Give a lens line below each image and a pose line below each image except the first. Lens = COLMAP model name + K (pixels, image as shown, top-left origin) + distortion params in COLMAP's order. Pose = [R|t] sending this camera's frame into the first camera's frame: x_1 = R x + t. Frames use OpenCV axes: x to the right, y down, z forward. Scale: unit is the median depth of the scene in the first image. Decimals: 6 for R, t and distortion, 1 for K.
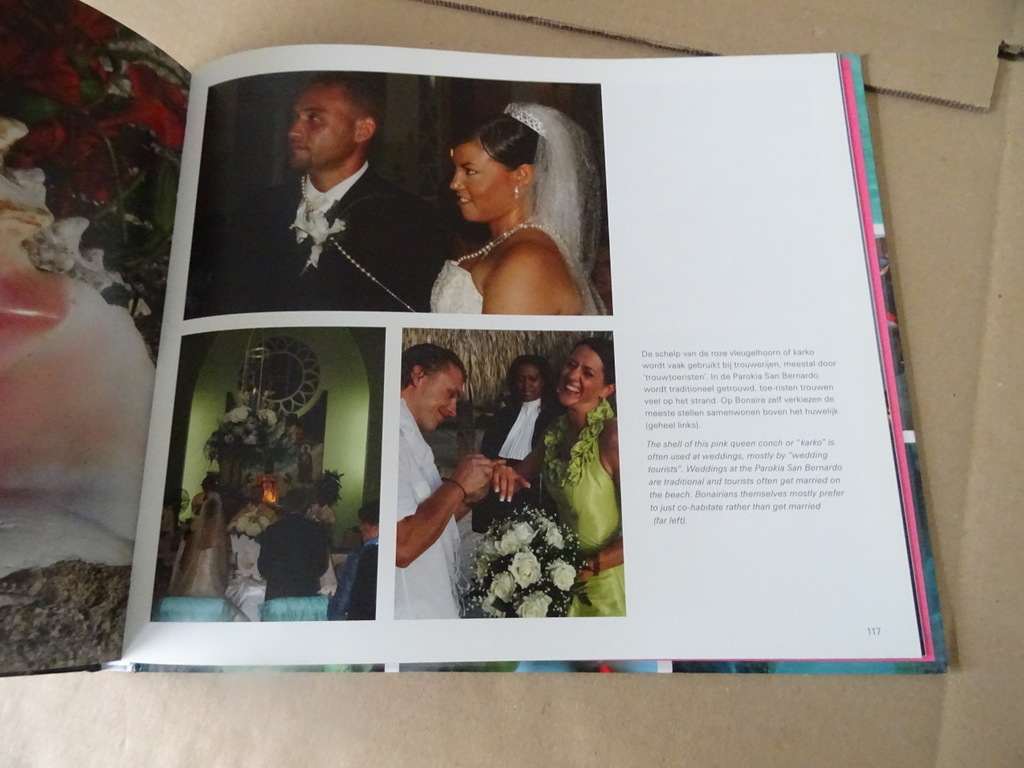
lens RADIAL K [[717.0, 0, 513.9], [0, 717.0, 388.1], [0, 0, 1]] dist [0.001128, -0.009191]
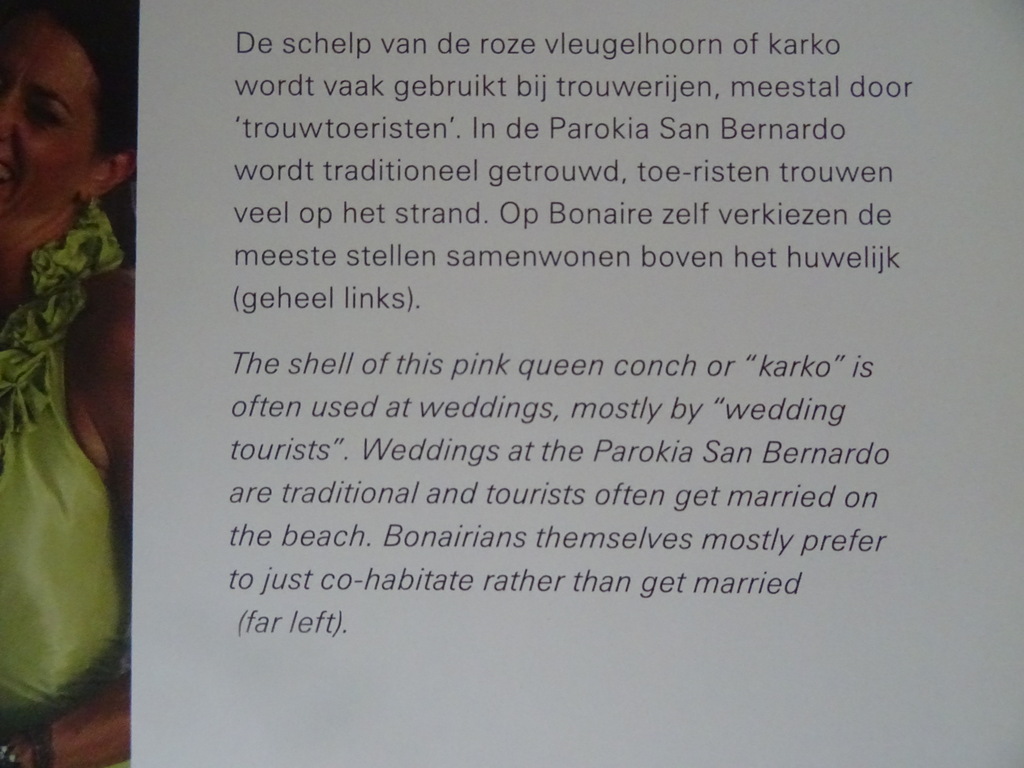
lens RADIAL K [[717.0, 0, 511.7], [0, 717.0, 376.9], [0, 0, 1]] dist [0.001128, -0.009191]
pose [[0.999890, 0.014427, -0.003324, 0.301038], [-0.013205, 0.970597, 0.240349, 0.011794], [0.006694, -0.240278, 0.970681, 0.715991]]
